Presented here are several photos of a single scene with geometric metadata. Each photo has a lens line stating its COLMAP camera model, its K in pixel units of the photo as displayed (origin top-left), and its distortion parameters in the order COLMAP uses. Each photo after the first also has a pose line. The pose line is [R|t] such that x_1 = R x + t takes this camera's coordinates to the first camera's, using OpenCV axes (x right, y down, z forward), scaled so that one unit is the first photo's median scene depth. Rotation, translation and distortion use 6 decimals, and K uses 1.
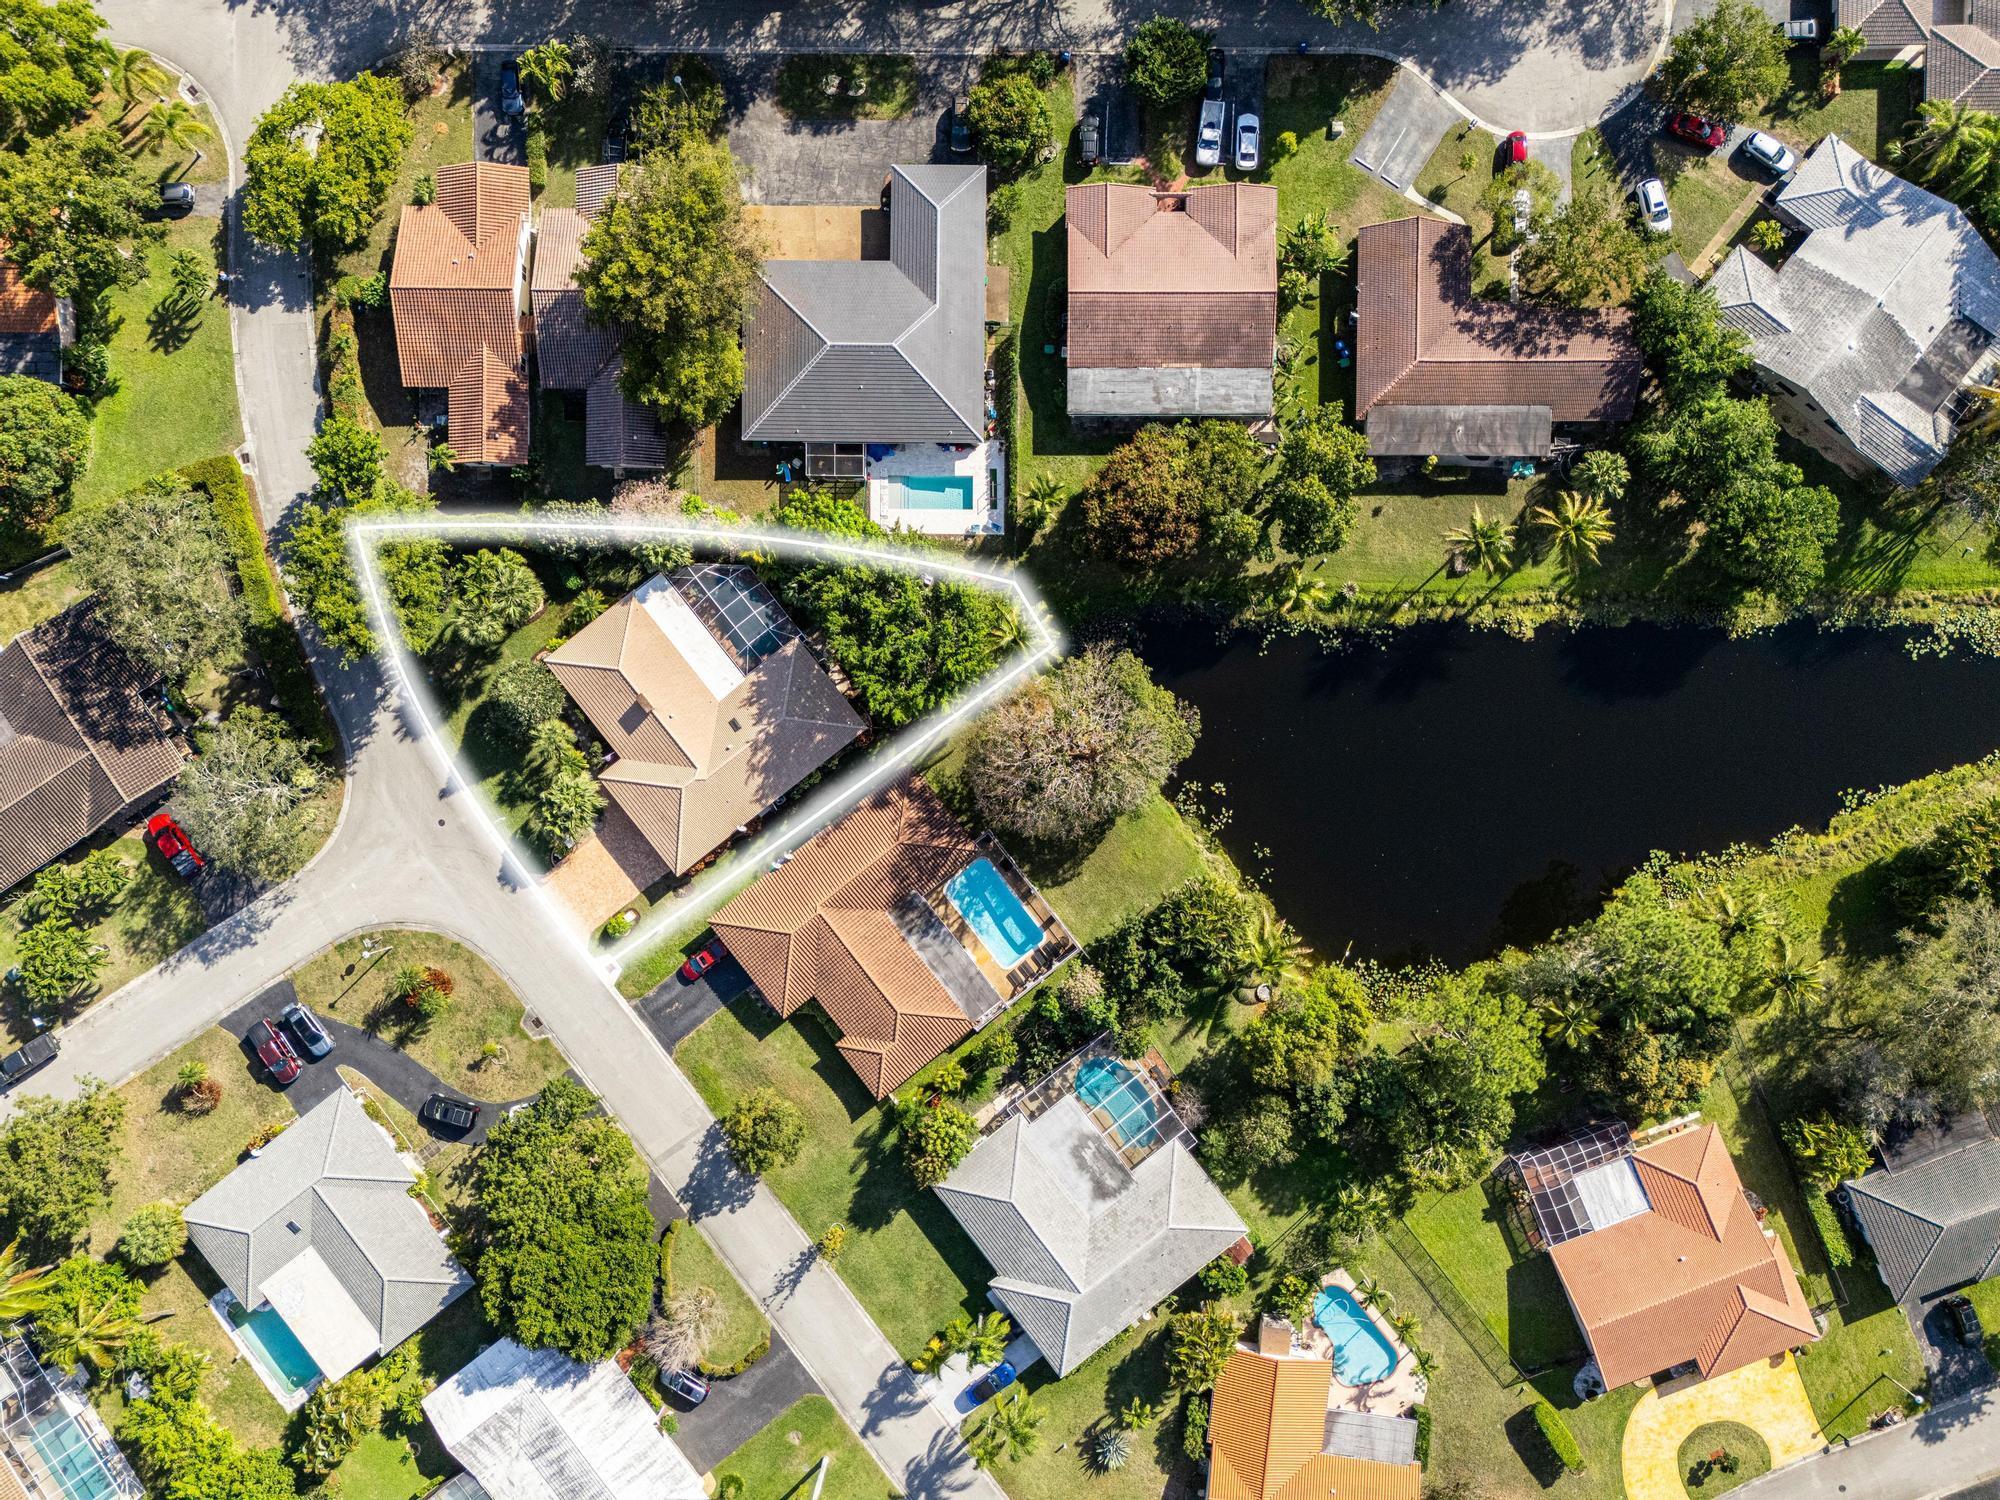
lens RADIAL K [[1411.9, 0, 1006.0], [0, 1411.9, 746.4], [0, 0, 1]] dist [0.078543, -0.060630]
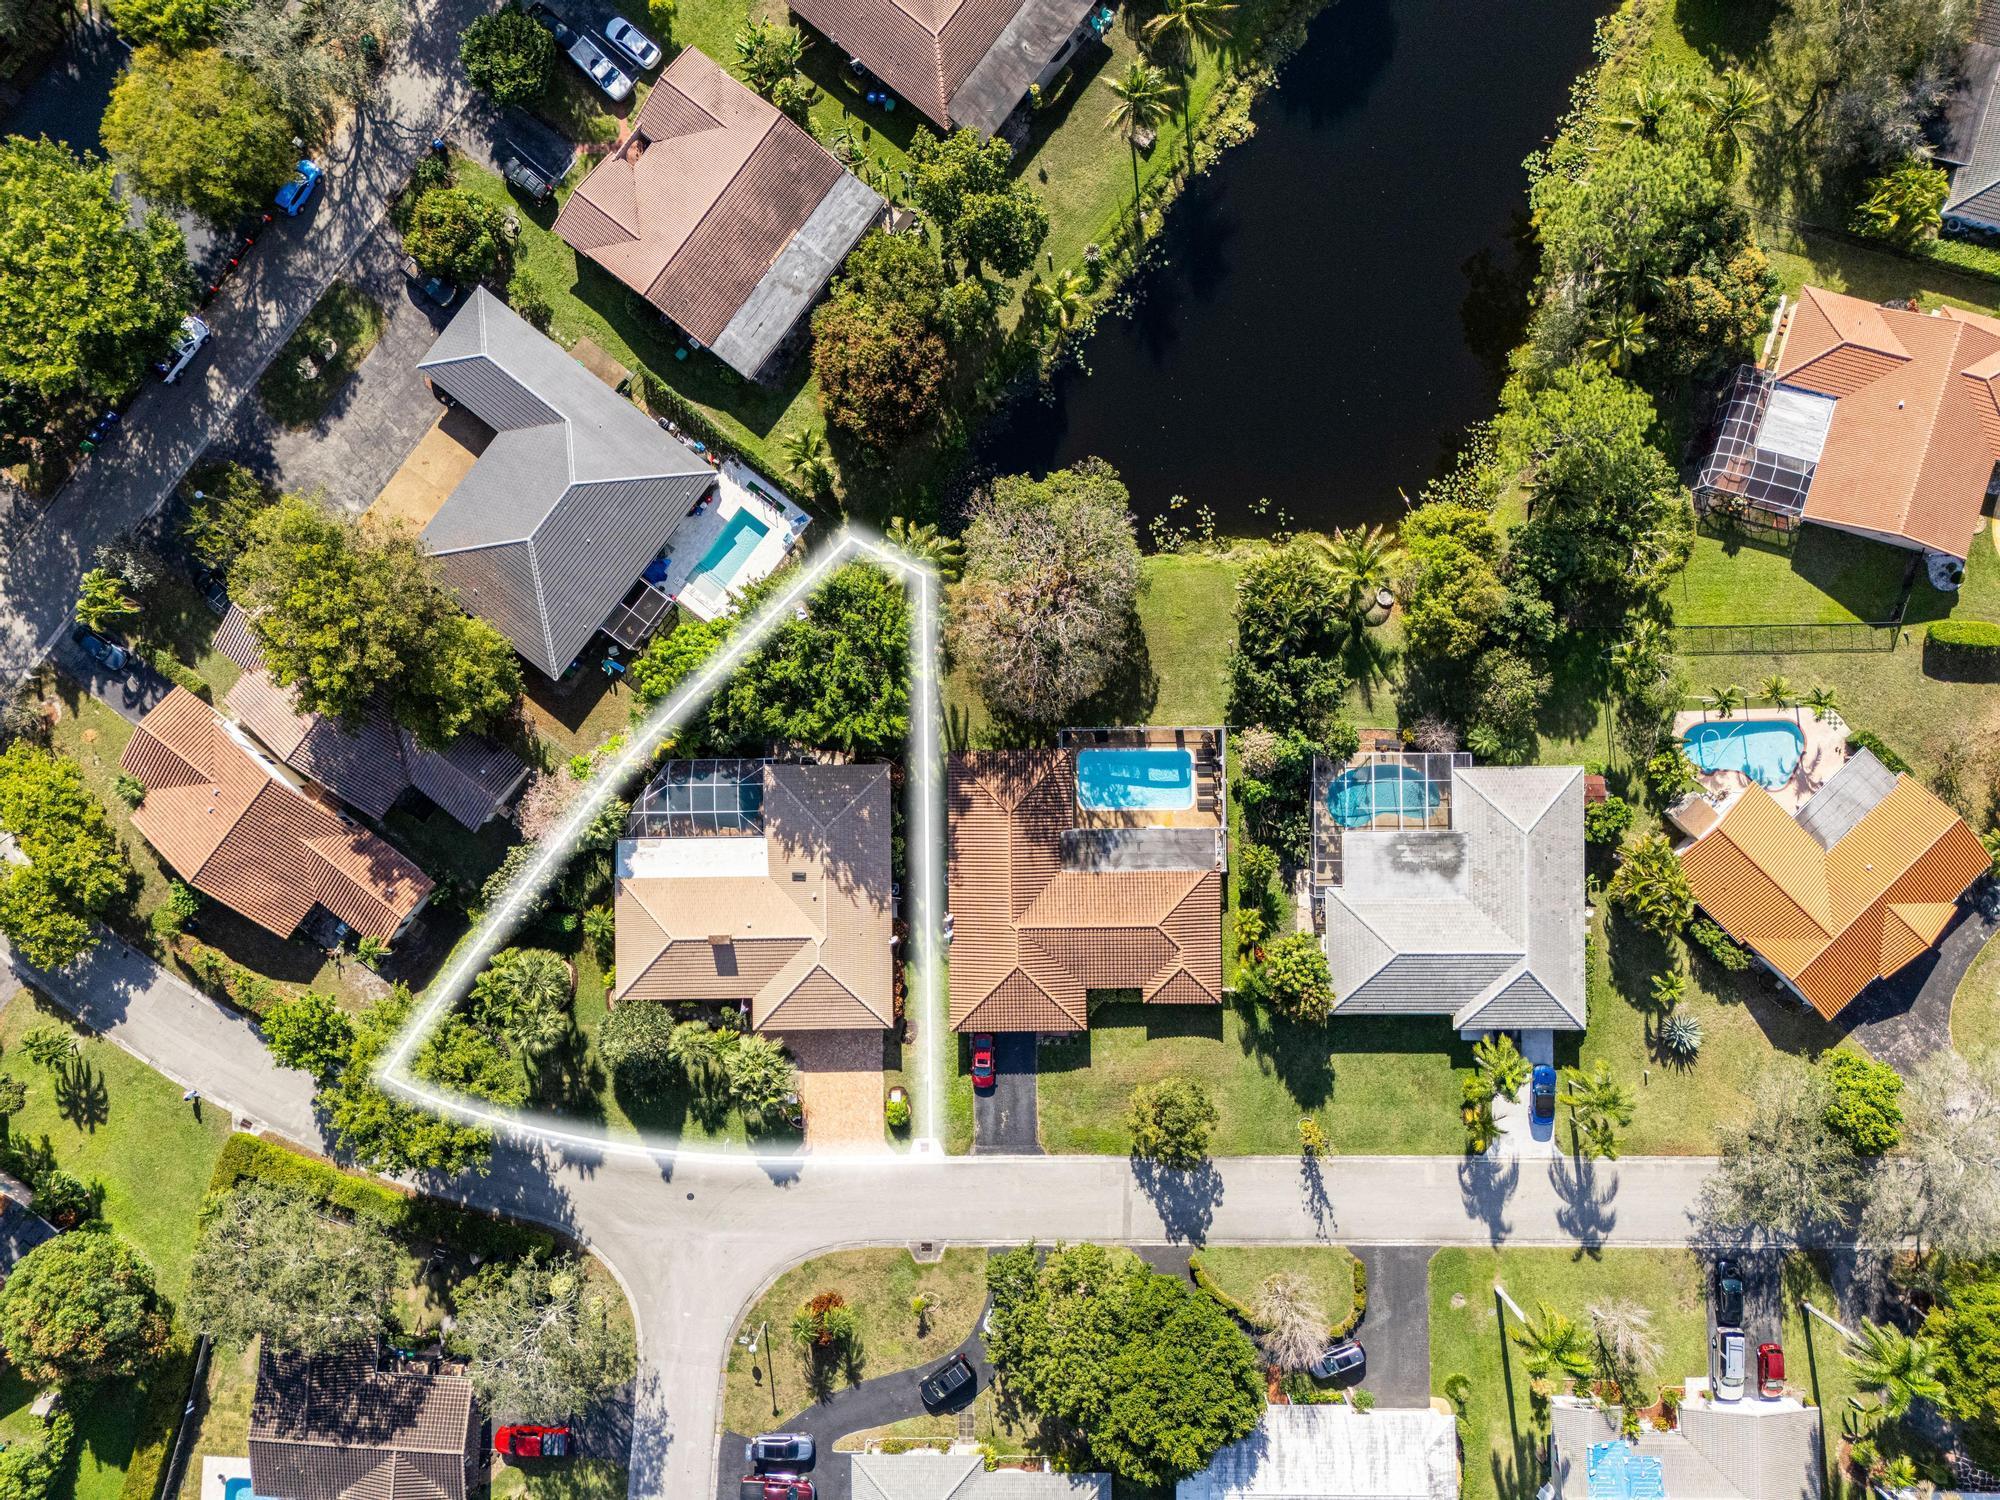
lens RADIAL K [[1411.9, 0, 1006.0], [0, 1411.9, 746.4], [0, 0, 1]] dist [0.078543, -0.060630]
pose [[0.608515, -0.793523, -0.005516, -0.037802], [0.793511, 0.608538, -0.004659, 0.043374], [0.007054, -0.001542, 0.999974, 0.086326]]
